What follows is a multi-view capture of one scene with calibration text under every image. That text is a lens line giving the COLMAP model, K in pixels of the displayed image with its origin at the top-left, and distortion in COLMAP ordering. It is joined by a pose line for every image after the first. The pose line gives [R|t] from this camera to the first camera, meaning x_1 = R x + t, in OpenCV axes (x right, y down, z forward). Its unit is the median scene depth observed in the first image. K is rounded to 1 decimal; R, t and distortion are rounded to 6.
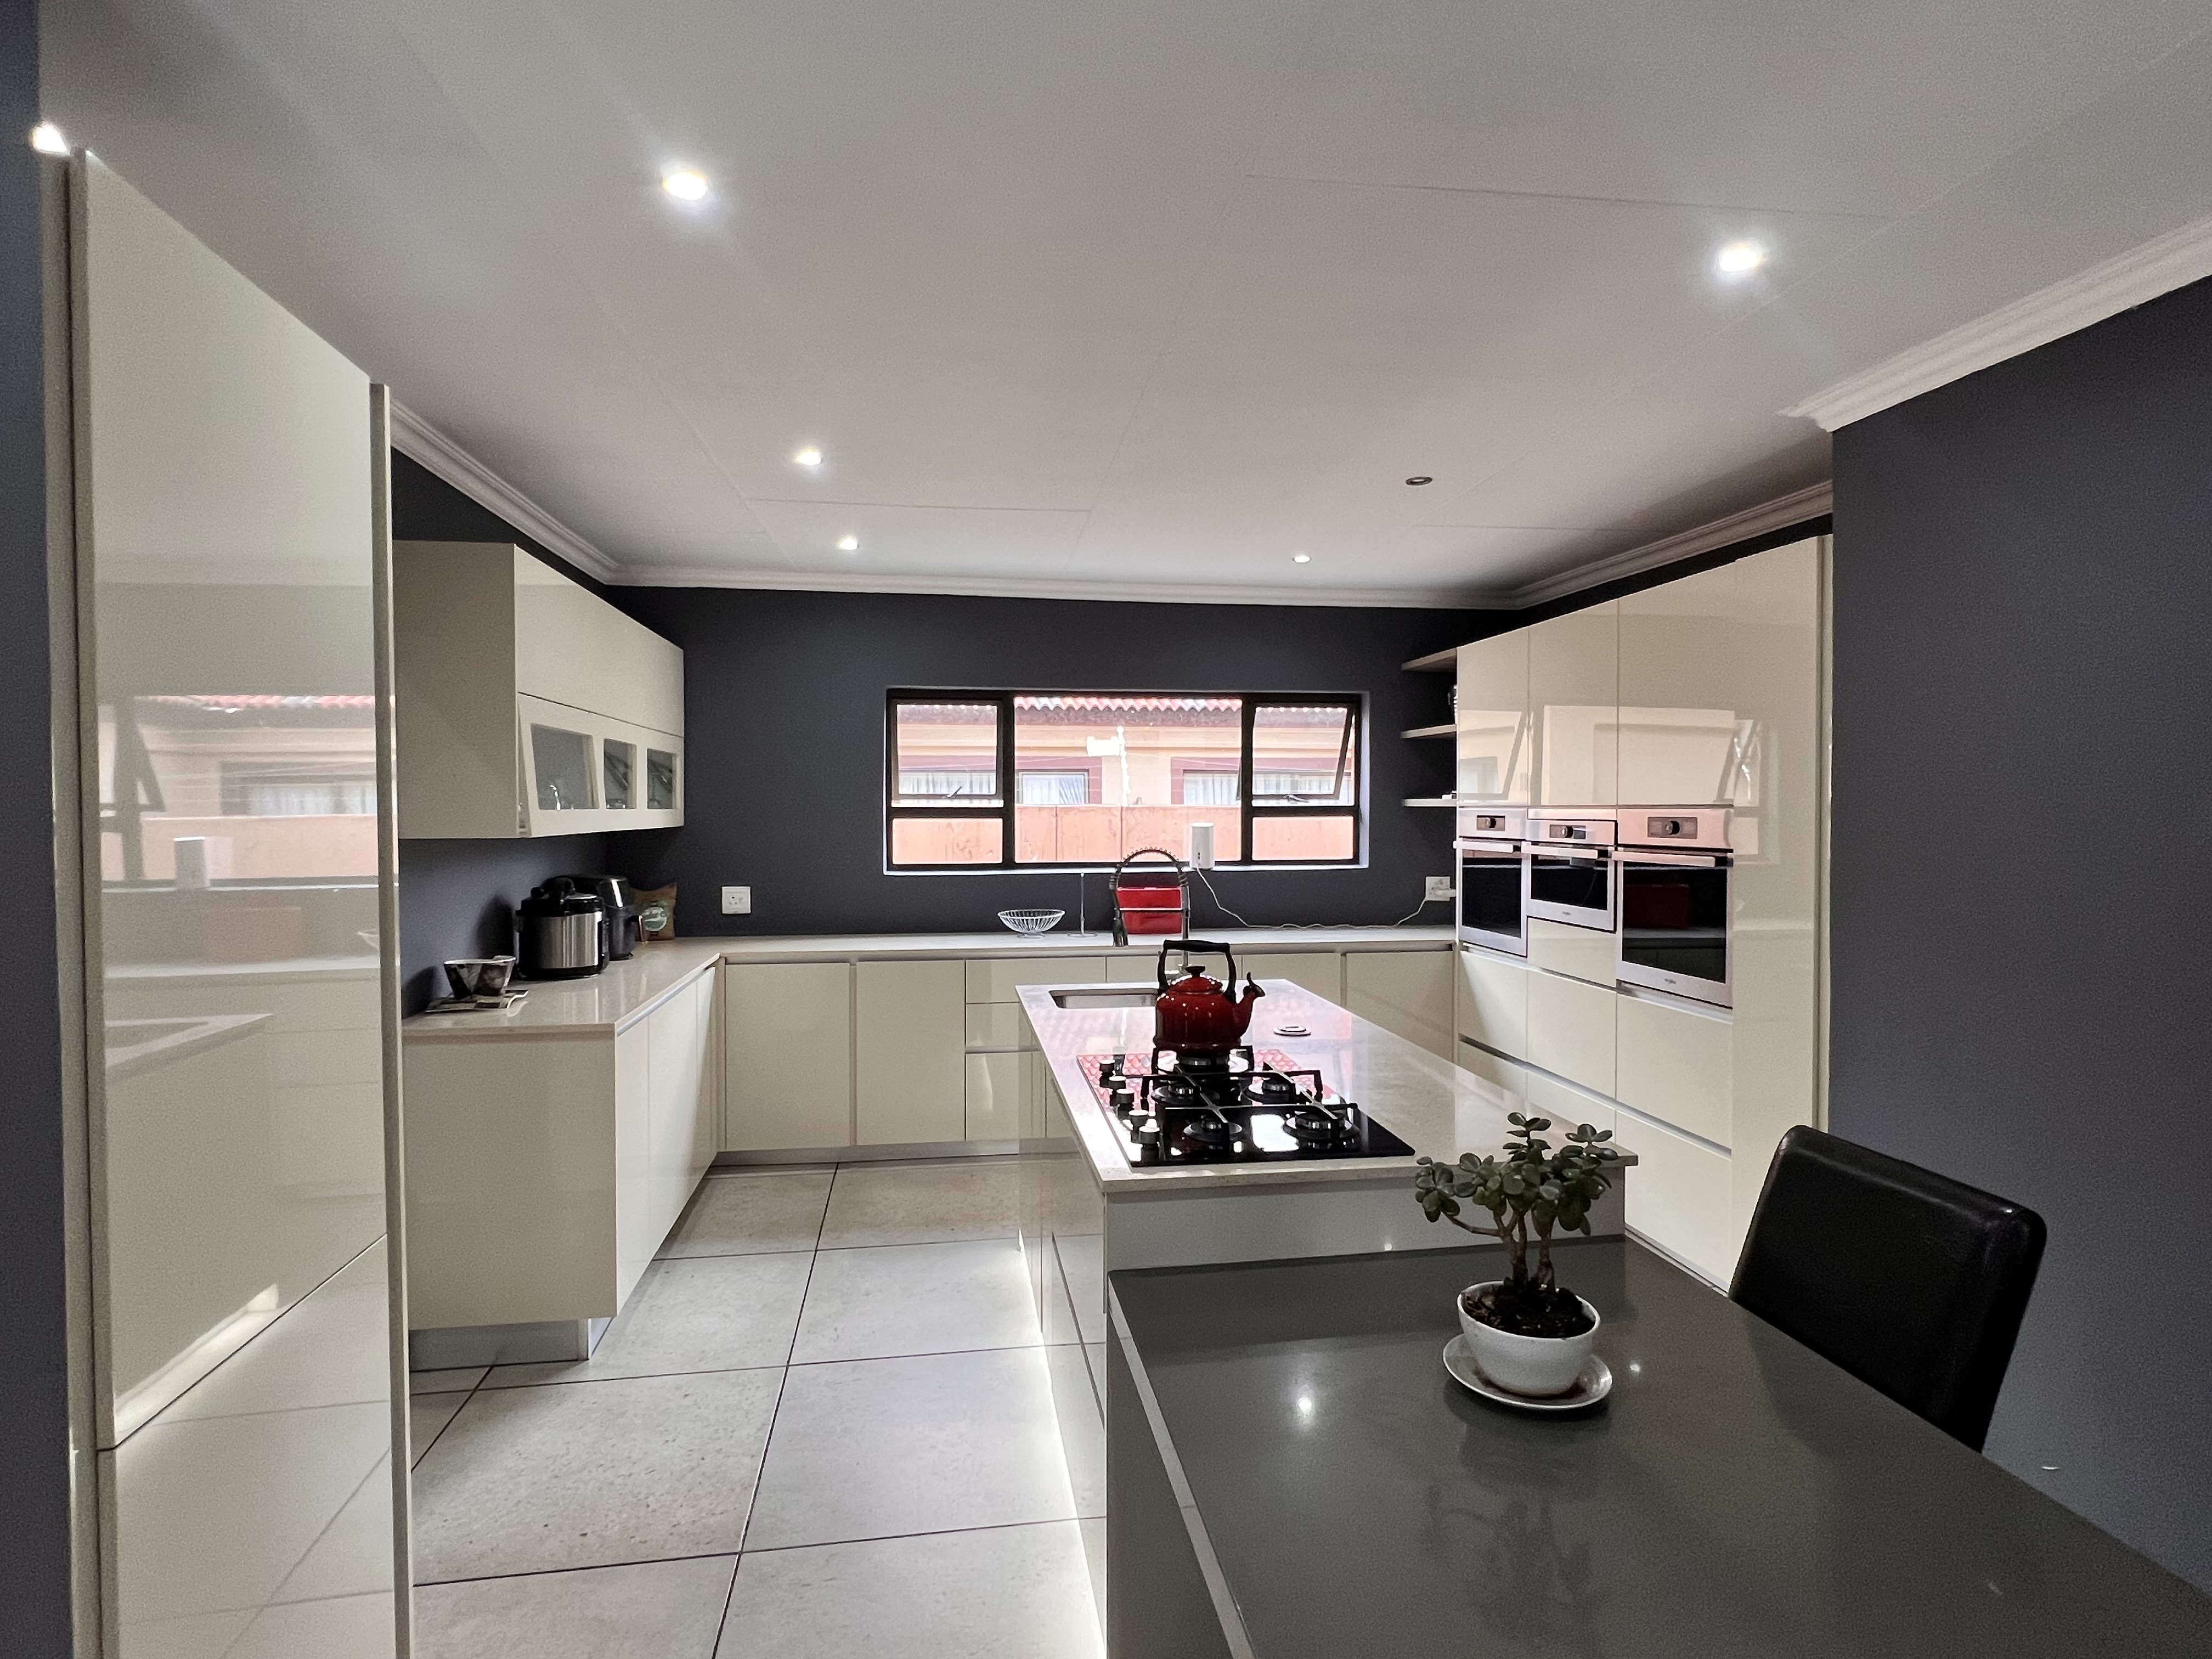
lens RADIAL K [[1160.6, 0, 1112.1], [0, 1160.6, 823.1], [0, 0, 1]] dist [0.001118, -0.000866]
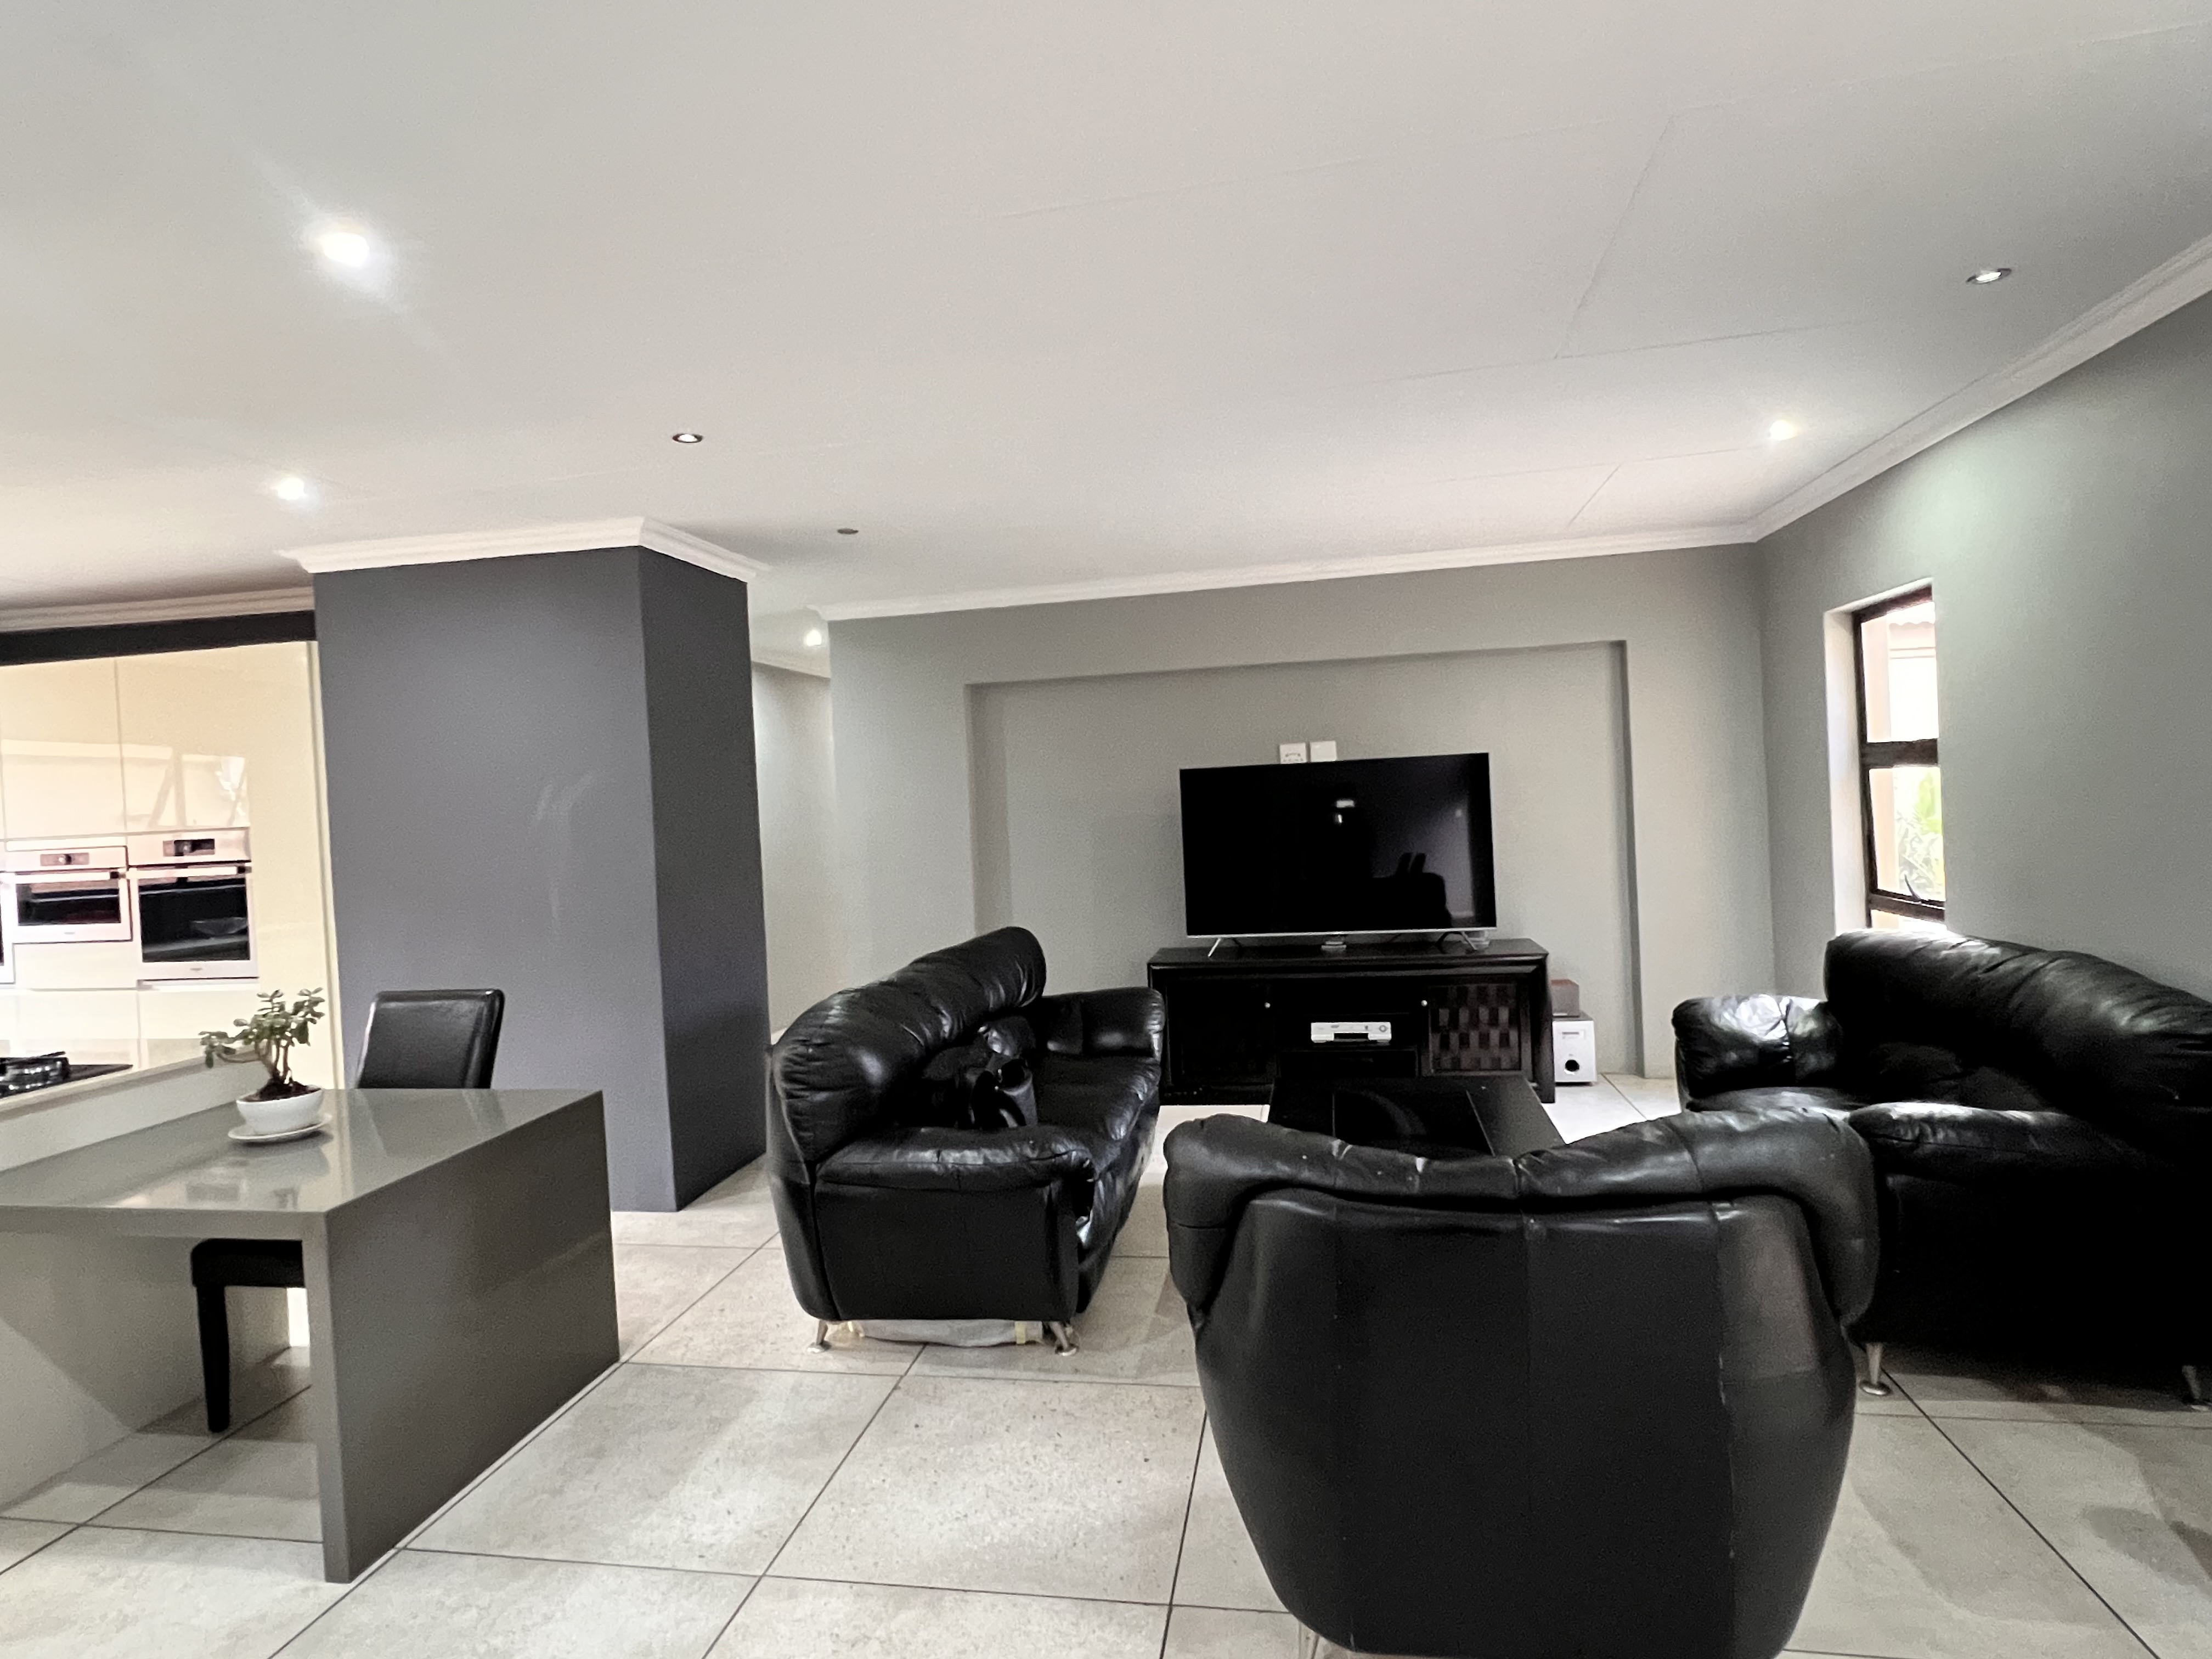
lens RADIAL K [[1160.6, 0, 1095.4], [0, 1160.6, 815.5], [0, 0, 1]] dist [0.001118, -0.000866]
pose [[0.333224, -0.034172, 0.942228, -0.273687], [0.059908, 0.998091, 0.015011, 0.006546], [-0.940942, 0.051445, 0.334635, -0.254758]]
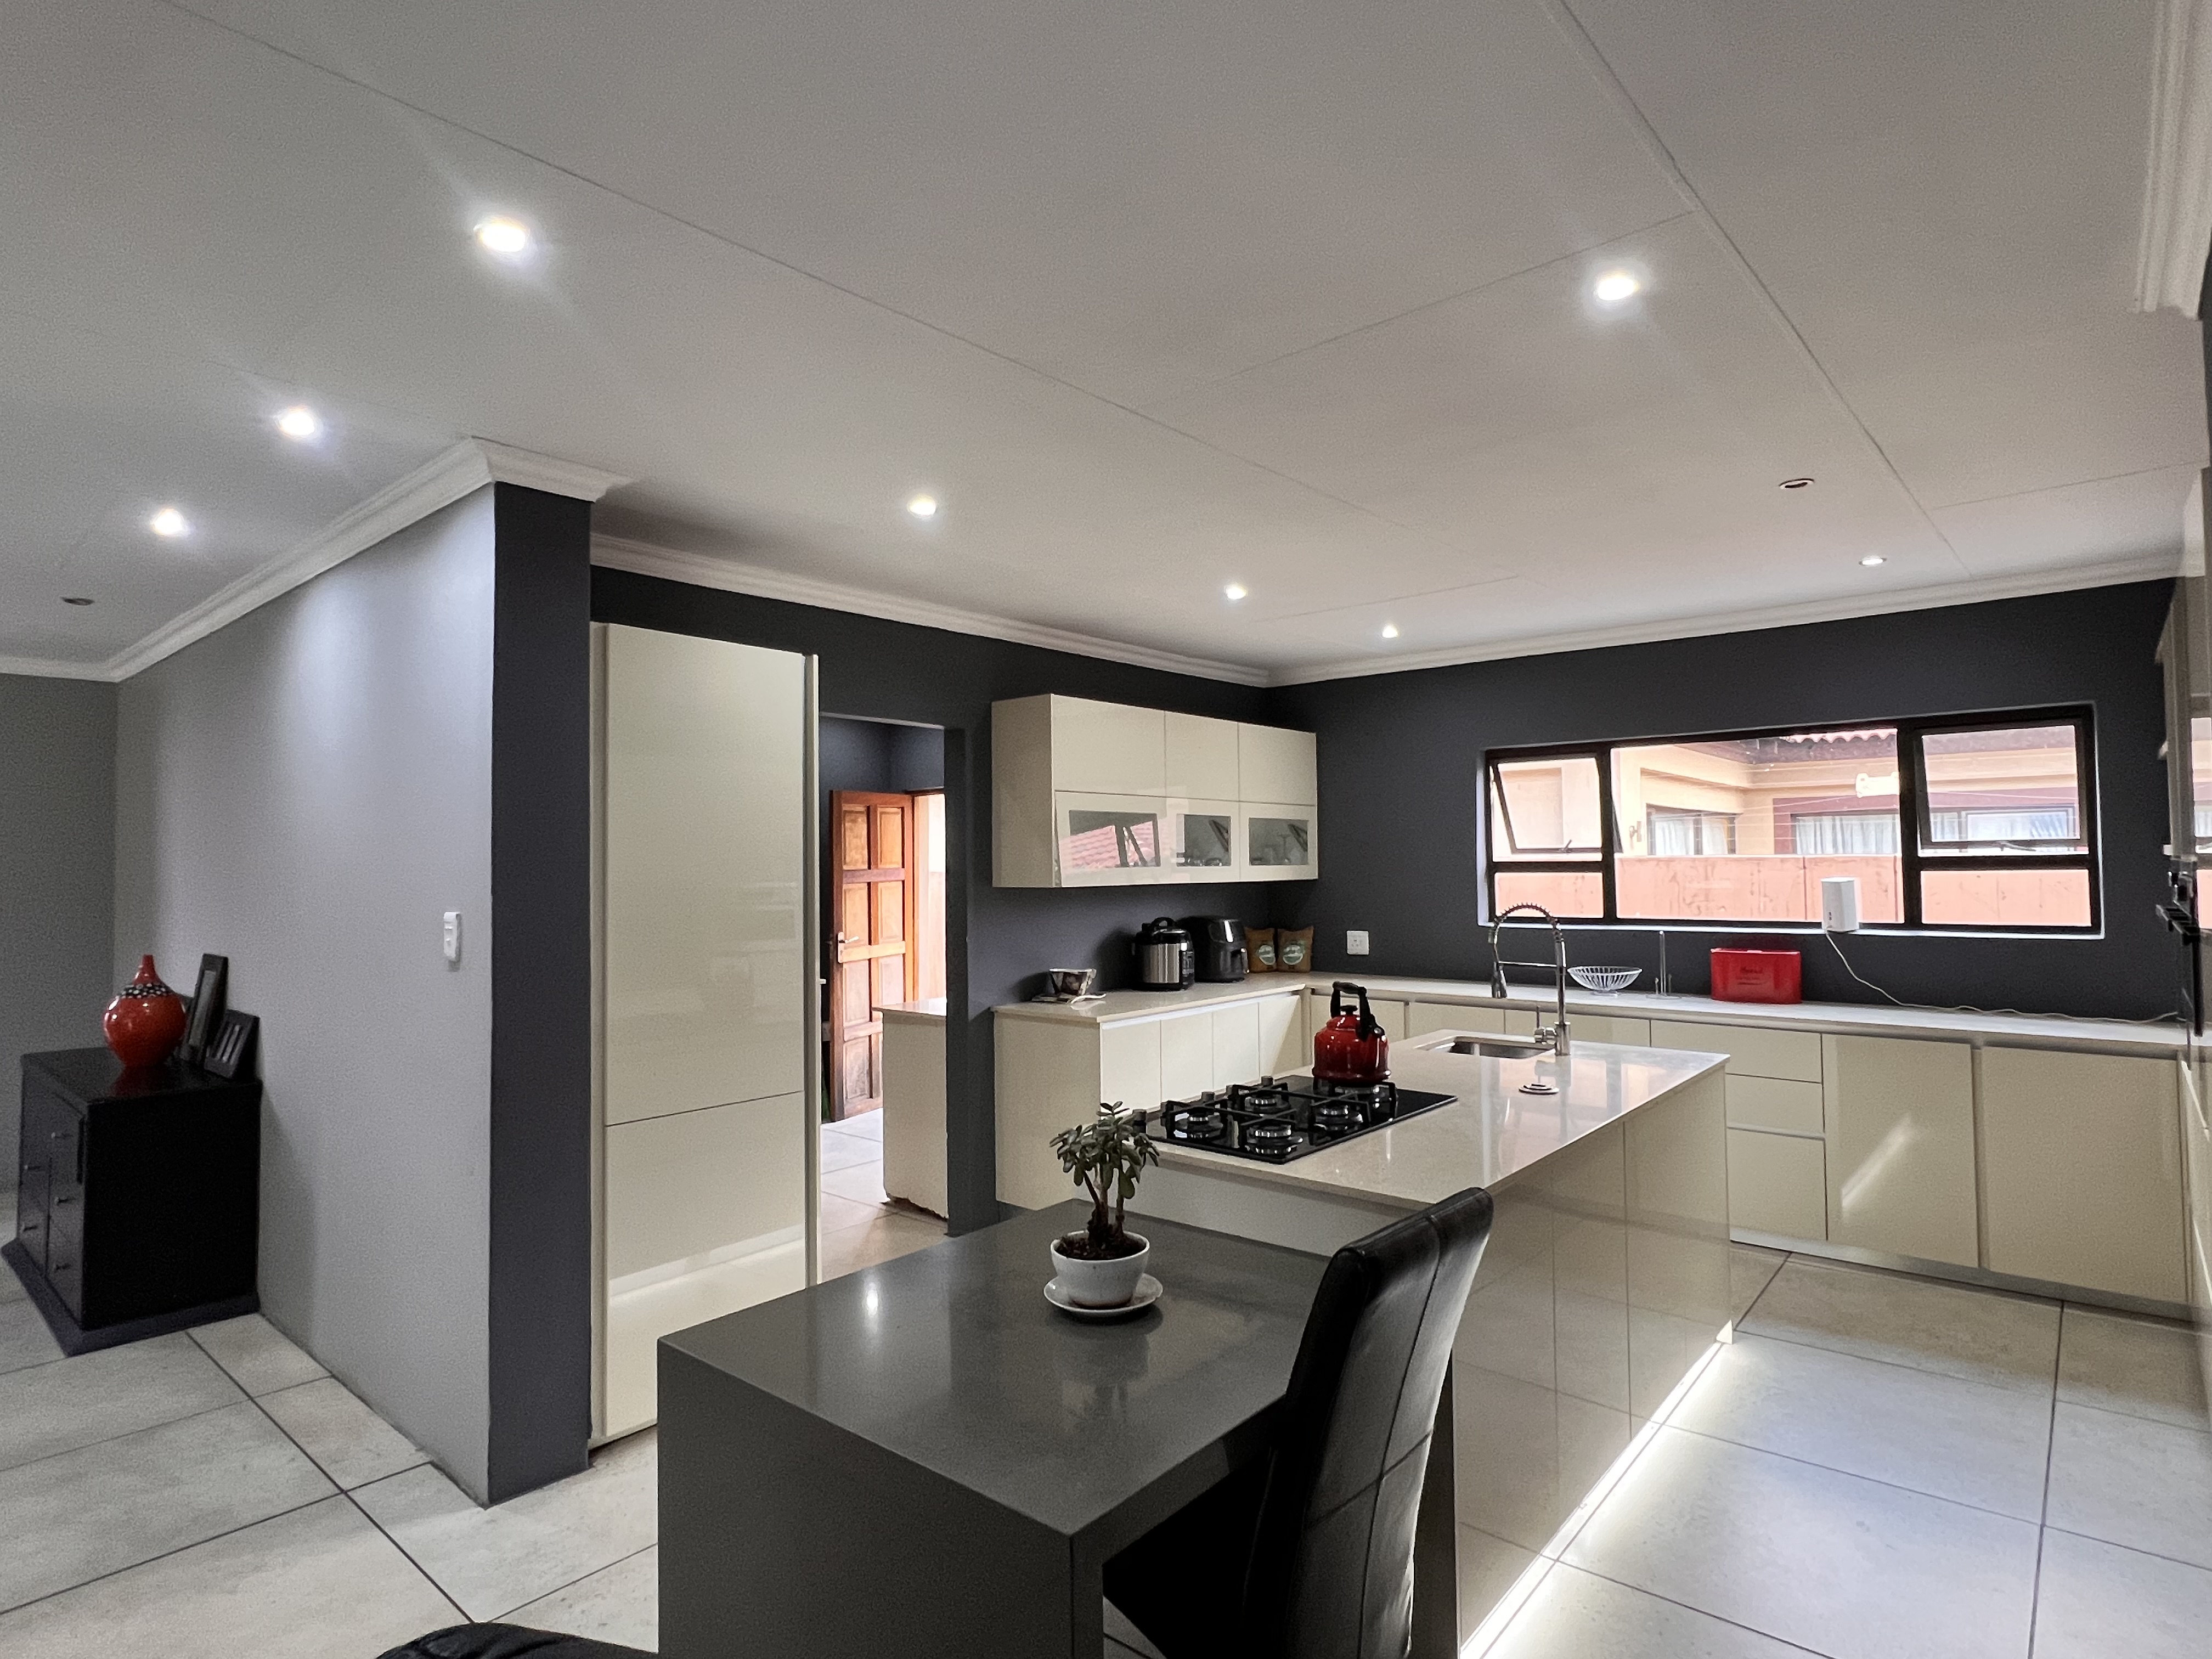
lens RADIAL K [[1160.6, 0, 1108.8], [0, 1160.6, 825.3], [0, 0, 1]] dist [0.001118, -0.000866]
pose [[0.651807, -0.031322, -0.757738, 0.414850], [-0.000217, 0.999139, -0.041488, -0.003135], [0.758385, 0.027207, 0.651239, 0.049686]]
